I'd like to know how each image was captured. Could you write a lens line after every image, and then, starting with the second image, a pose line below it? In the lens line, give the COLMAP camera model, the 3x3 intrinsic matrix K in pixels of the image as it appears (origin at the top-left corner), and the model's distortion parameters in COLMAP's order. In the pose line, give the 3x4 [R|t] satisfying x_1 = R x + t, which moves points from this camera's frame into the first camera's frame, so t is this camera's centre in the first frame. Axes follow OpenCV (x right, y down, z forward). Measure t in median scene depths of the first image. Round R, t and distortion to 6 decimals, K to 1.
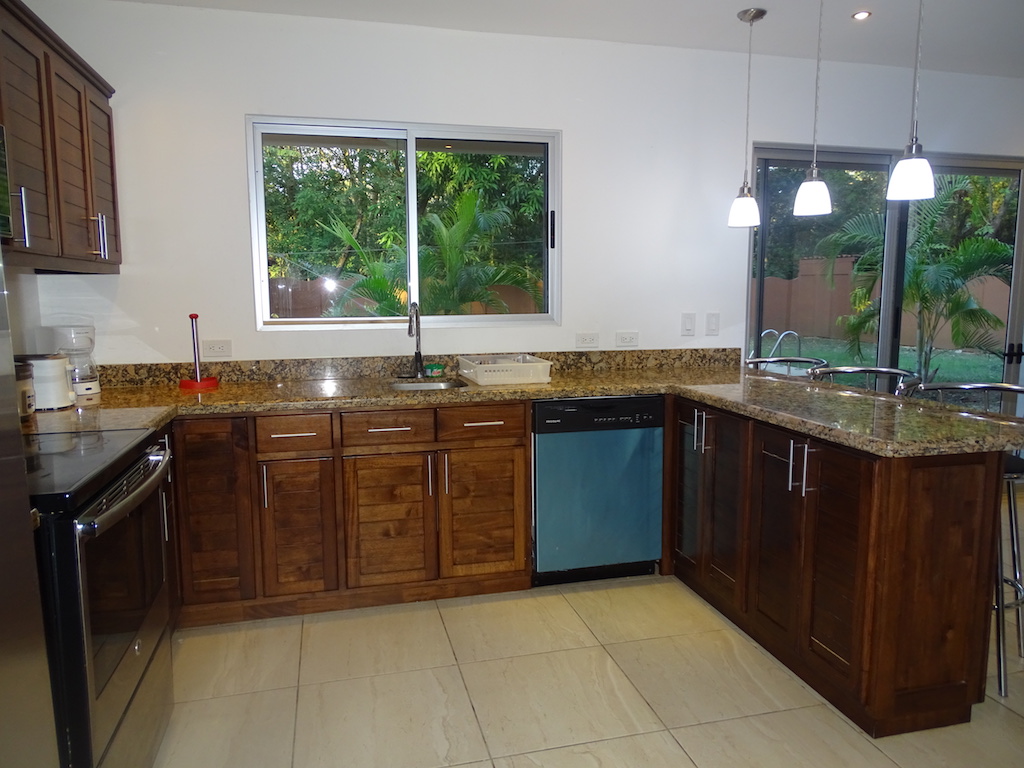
lens RADIAL K [[744.8, 0, 495.1], [0, 744.8, 383.0], [0, 0, 1]] dist [0.018013, -0.008110]
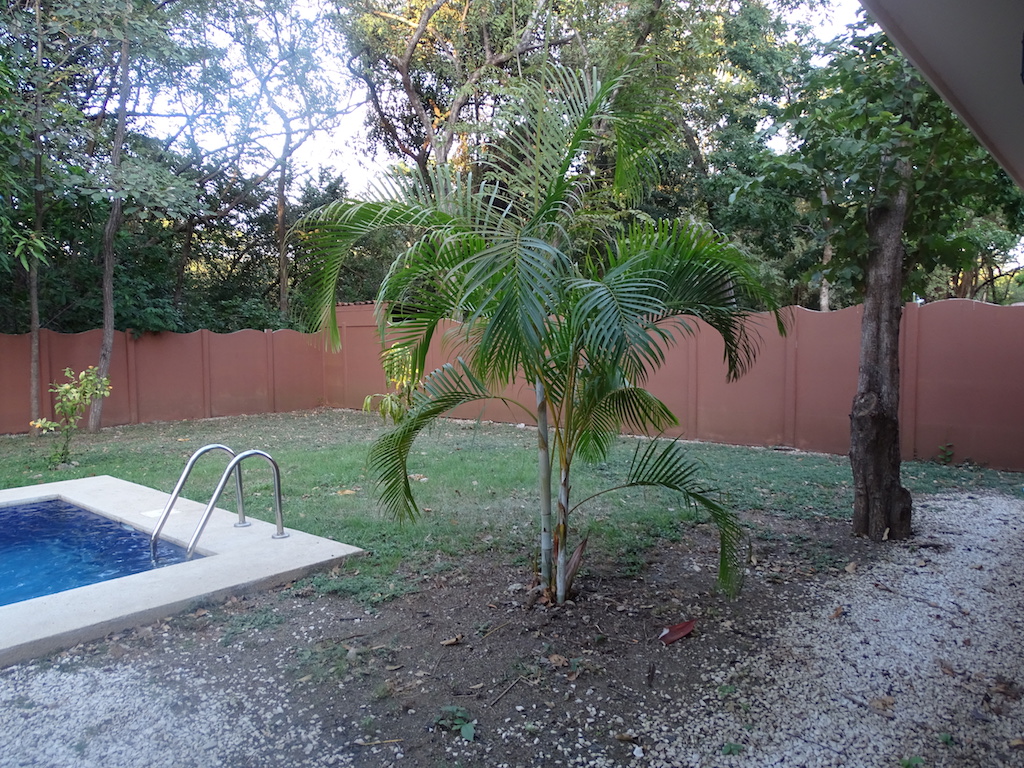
lens RADIAL K [[744.8, 0, 495.1], [0, 744.8, 383.0], [0, 0, 1]] dist [0.018013, -0.008110]
pose [[0.835336, -0.037286, 0.548474, 0.278293], [0.077896, 0.995659, -0.050952, -0.074182], [-0.544193, 0.085286, 0.834614, 0.572077]]
